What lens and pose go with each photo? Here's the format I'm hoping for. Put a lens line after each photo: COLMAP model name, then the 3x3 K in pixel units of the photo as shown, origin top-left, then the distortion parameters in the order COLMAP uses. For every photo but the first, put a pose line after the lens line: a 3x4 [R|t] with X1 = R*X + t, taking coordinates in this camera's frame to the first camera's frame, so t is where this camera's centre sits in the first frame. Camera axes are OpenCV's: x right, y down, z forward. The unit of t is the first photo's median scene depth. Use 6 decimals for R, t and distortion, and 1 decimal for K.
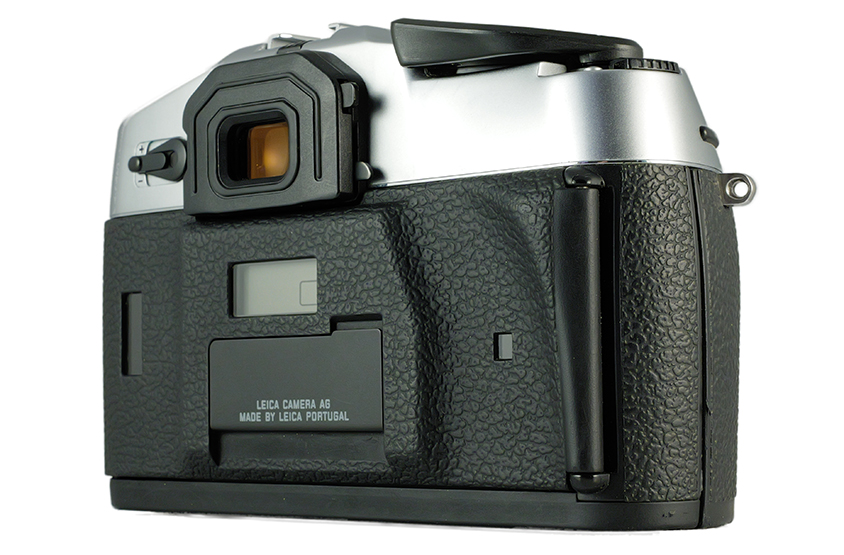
lens RADIAL K [[1954.5, 0, 416.4], [0, 1954.5, 298.0], [0, 0, 1]] dist [0.209156, 0.000000]
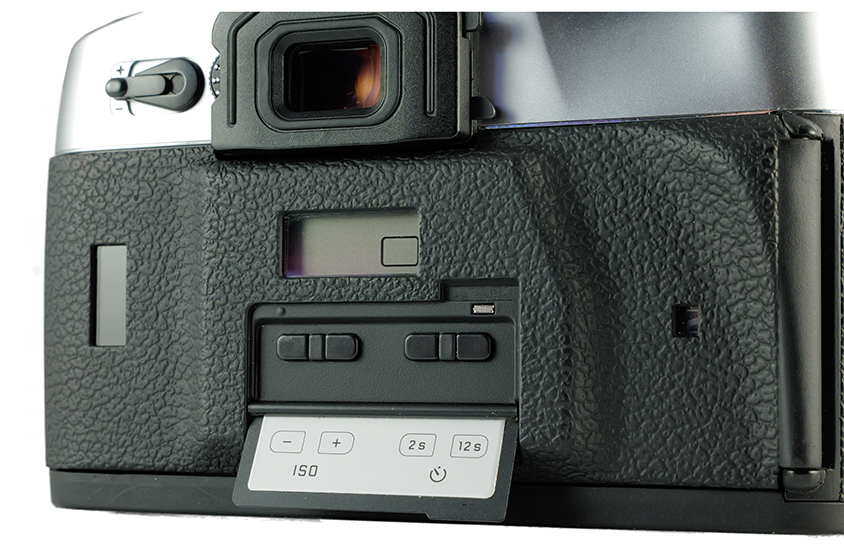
lens RADIAL K [[1780.4, 0, 425.1], [0, 1780.4, 279.2], [0, 0, 1]] dist [0.117857, 0.000000]
pose [[0.939746, 0.022914, 0.341104, -0.288958], [-0.025040, 0.999685, 0.001831, 0.007377], [-0.340954, -0.010262, 0.940024, 0.267915]]
